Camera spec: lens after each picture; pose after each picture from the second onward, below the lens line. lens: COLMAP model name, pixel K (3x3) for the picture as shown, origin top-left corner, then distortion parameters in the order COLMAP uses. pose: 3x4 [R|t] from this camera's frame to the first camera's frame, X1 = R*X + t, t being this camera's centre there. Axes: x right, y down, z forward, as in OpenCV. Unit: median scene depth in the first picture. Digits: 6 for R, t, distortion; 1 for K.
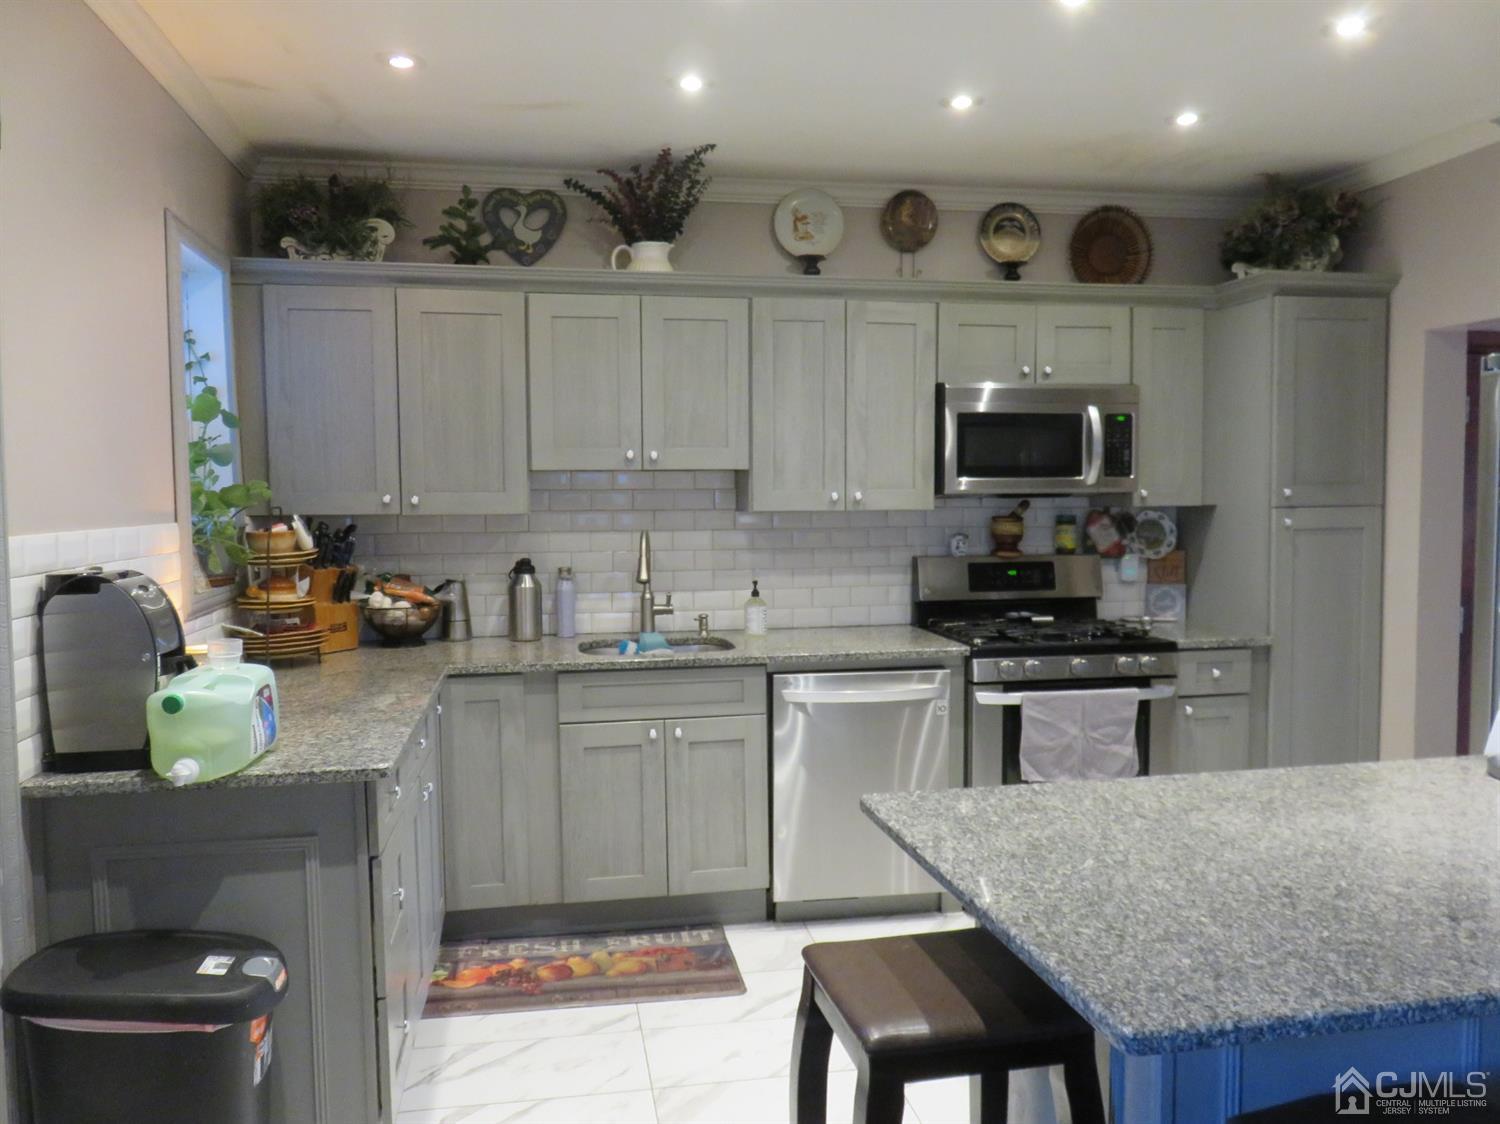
lens RADIAL K [[1126.7, 0, 750.0], [0, 1126.7, 562.0], [0, 0, 1]] dist [-0.007883, -0.004835]
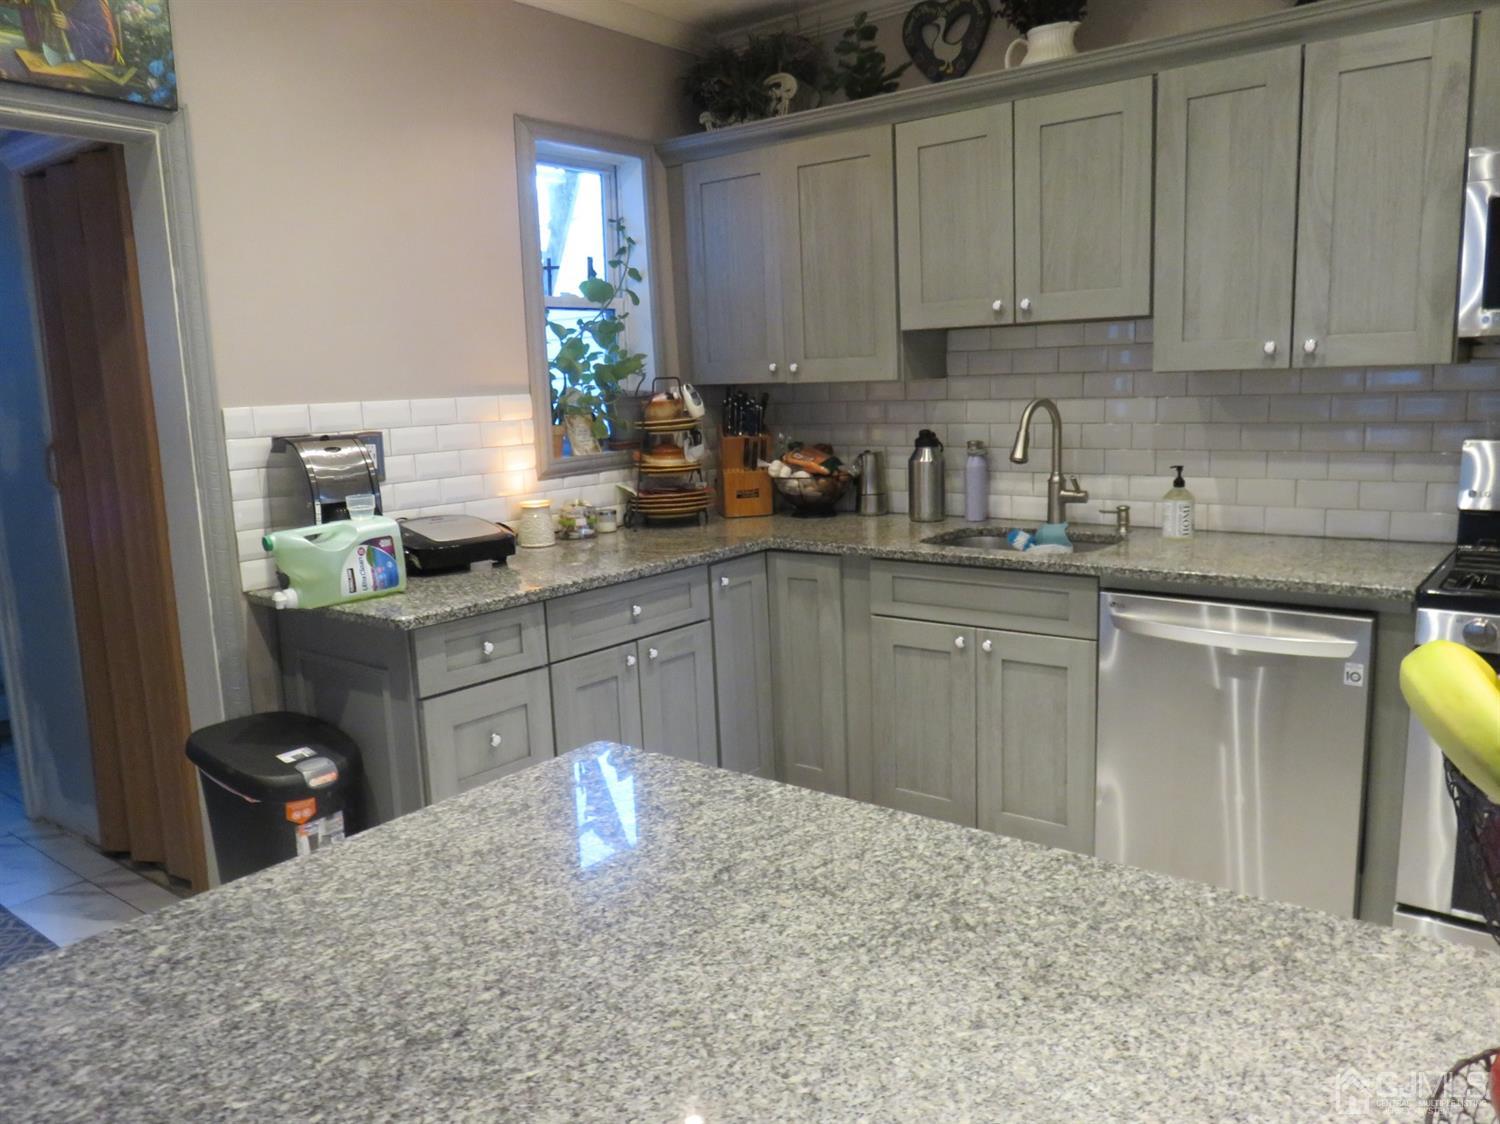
lens RADIAL K [[1126.7, 0, 750.0], [0, 1126.7, 562.0], [0, 0, 1]] dist [-0.007883, -0.004835]
pose [[0.647975, 0.107043, -0.754102, 0.423360], [-0.015736, 0.991745, 0.127254, -0.011357], [0.761499, -0.070590, 0.644310, 0.325871]]
